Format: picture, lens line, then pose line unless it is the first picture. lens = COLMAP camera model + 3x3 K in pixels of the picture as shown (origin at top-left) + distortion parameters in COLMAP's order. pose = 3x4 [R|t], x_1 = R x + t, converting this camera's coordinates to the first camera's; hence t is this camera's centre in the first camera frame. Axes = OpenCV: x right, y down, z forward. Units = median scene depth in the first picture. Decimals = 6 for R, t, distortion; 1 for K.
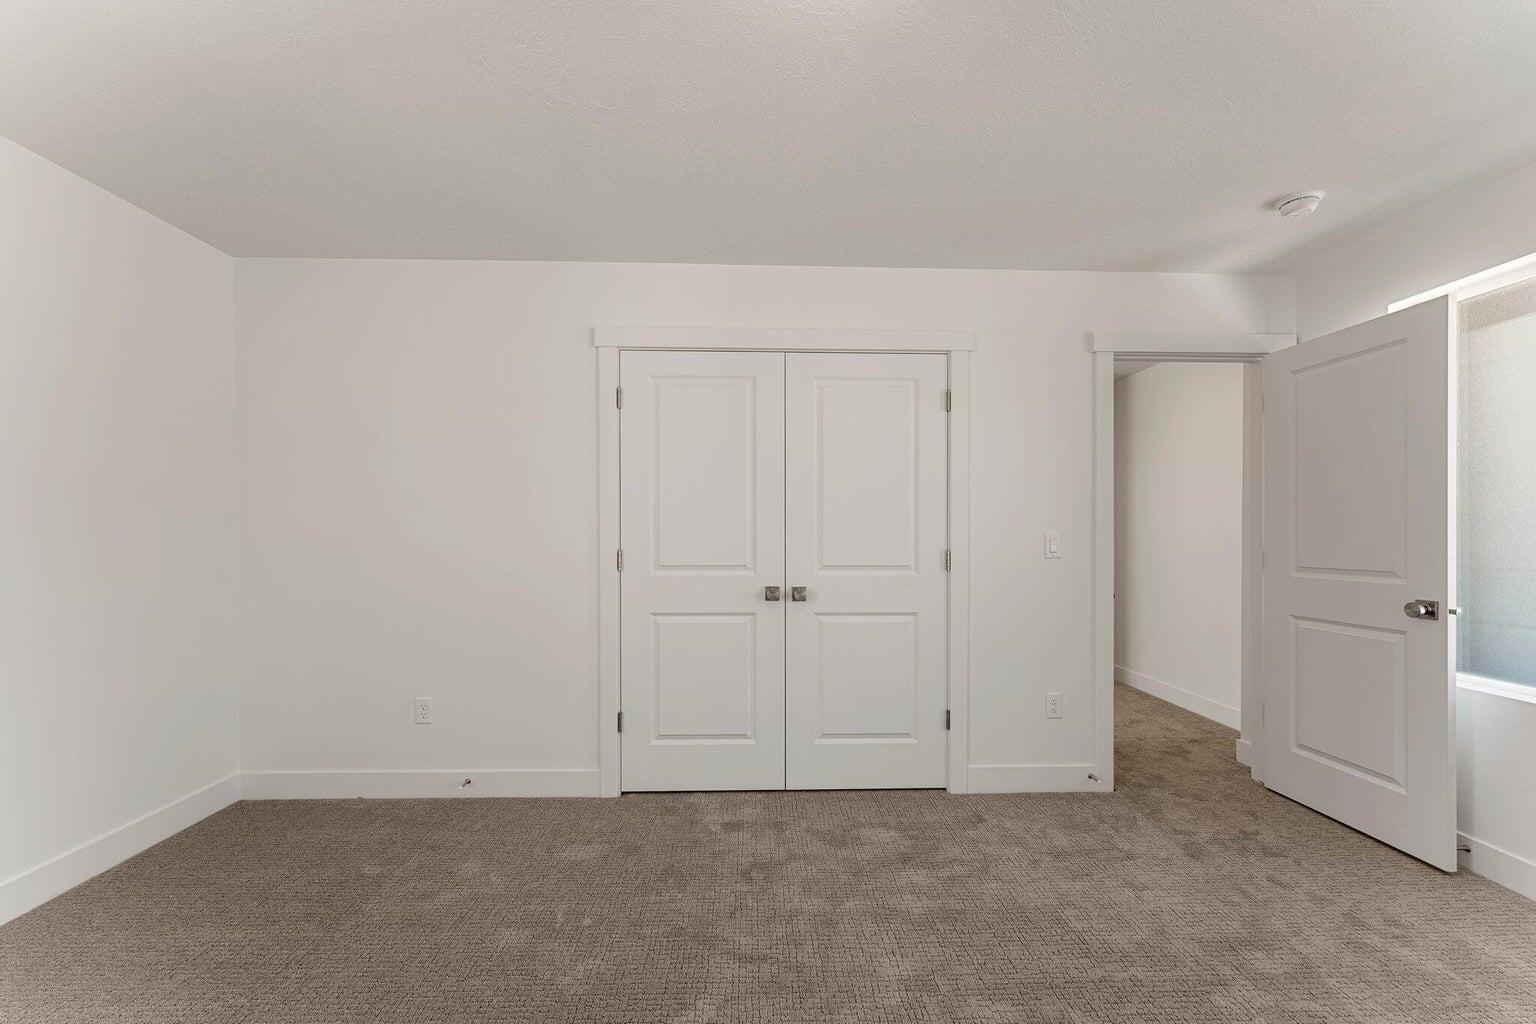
lens RADIAL K [[627.7, 0, 766.8], [0, 627.7, 531.8], [0, 0, 1]] dist [0.000307, 0.000020]
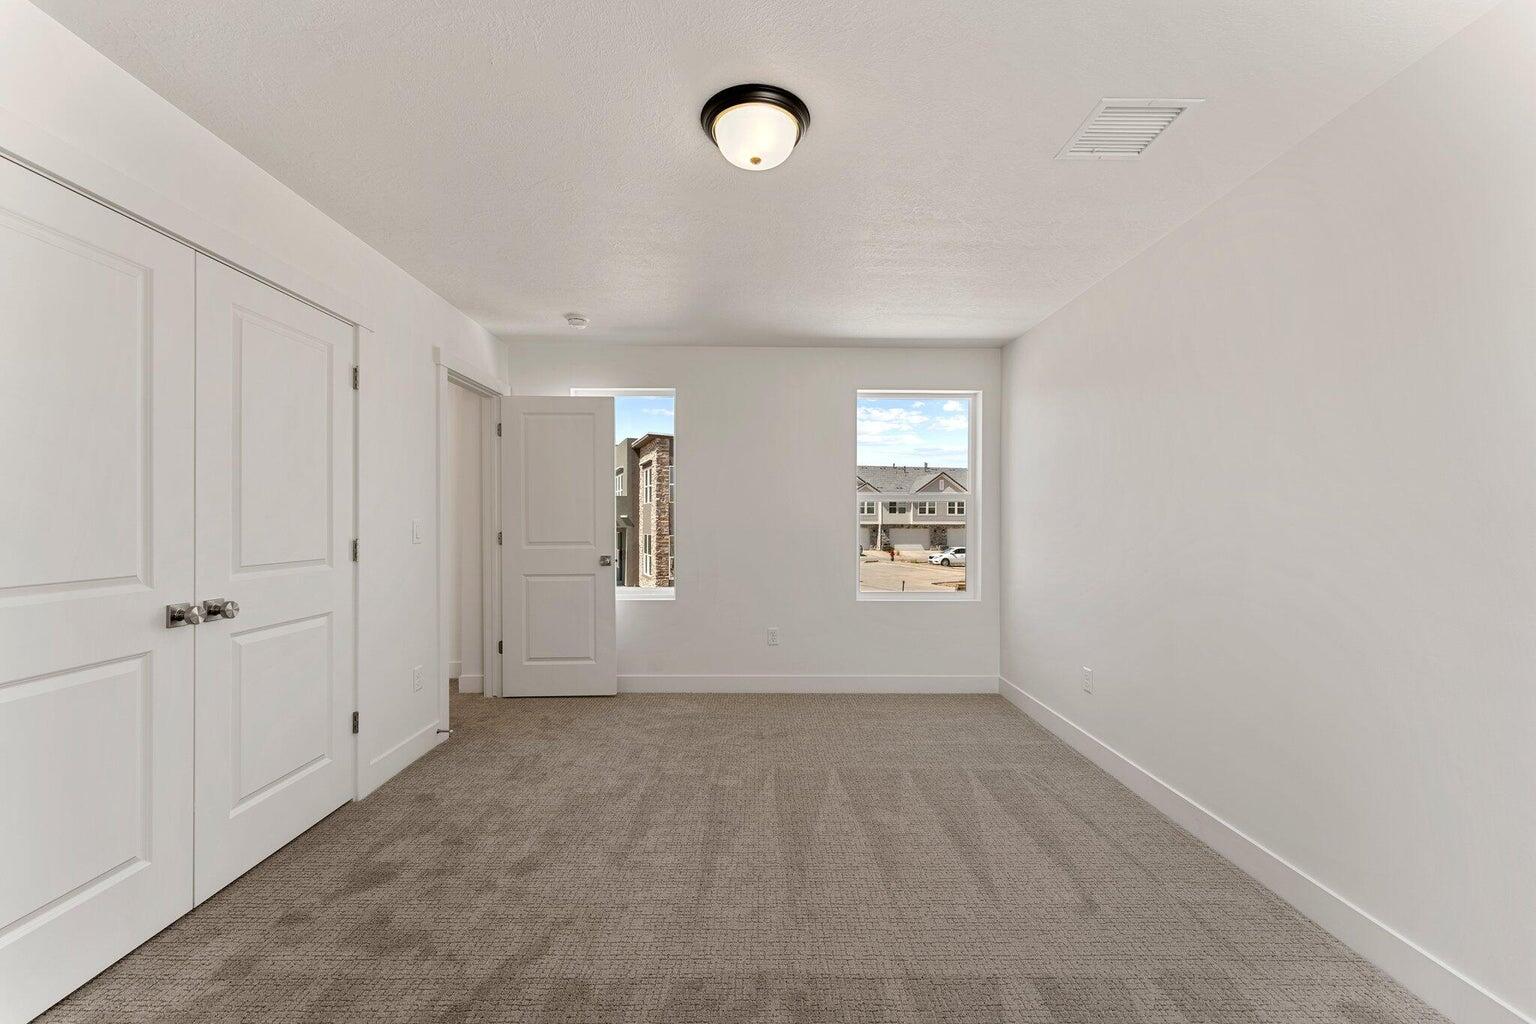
lens RADIAL K [[615.1, 0, 768.0], [0, 615.1, 512.0], [0, 0, 1]] dist [-0.000228, -0.000107]
pose [[0.015896, 0.010241, 0.999821, -0.620380], [-0.003268, 0.999943, -0.010190, -0.003755], [-0.999868, -0.003106, 0.015929, 0.385066]]
